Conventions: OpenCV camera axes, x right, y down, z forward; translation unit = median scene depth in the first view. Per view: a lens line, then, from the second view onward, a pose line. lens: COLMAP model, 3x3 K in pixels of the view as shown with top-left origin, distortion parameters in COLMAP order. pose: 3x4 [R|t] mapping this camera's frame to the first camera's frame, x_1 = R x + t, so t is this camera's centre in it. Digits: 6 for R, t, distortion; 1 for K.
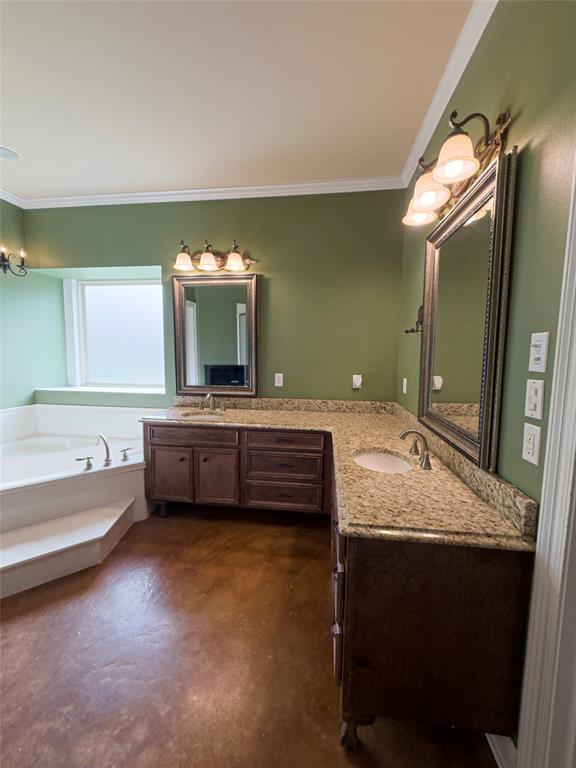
lens RADIAL K [[308.9, 0, 287.7], [0, 308.9, 382.2], [0, 0, 1]] dist [-0.000313, 0.000190]
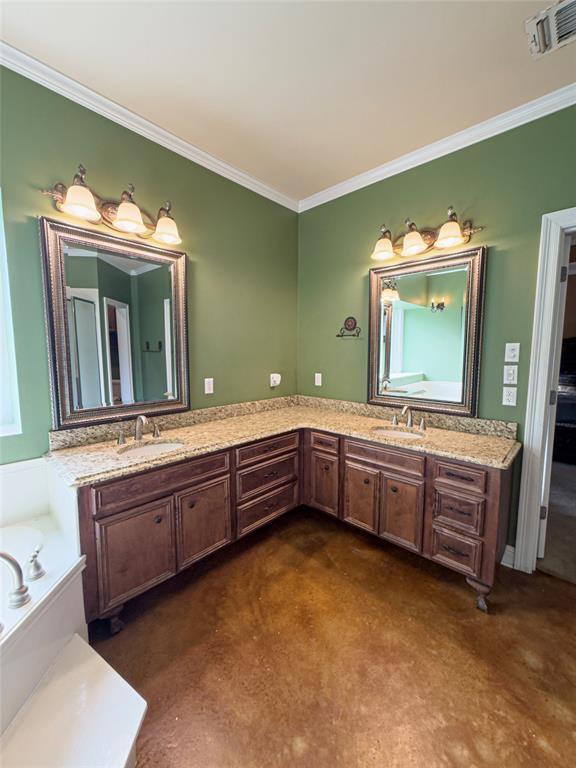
lens RADIAL K [[308.9, 0, 287.7], [0, 308.9, 382.2], [0, 0, 1]] dist [-0.000313, 0.000190]
pose [[0.581083, -0.087558, 0.809121, -0.658809], [0.082861, 0.995394, 0.048207, -0.045196], [-0.809615, 0.039032, 0.585662, 0.371763]]
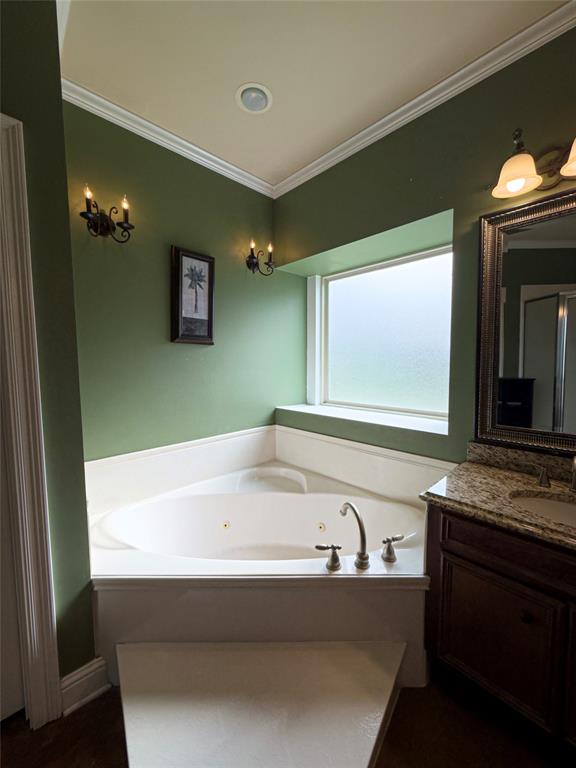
lens RADIAL K [[308.9, 0, 287.7], [0, 308.9, 382.2], [0, 0, 1]] dist [-0.000313, 0.000190]
pose [[0.782800, 0.026970, -0.621689, -0.330167], [-0.043534, 0.998986, -0.011477, -0.047664], [0.620749, 0.036049, 0.783180, 0.440470]]
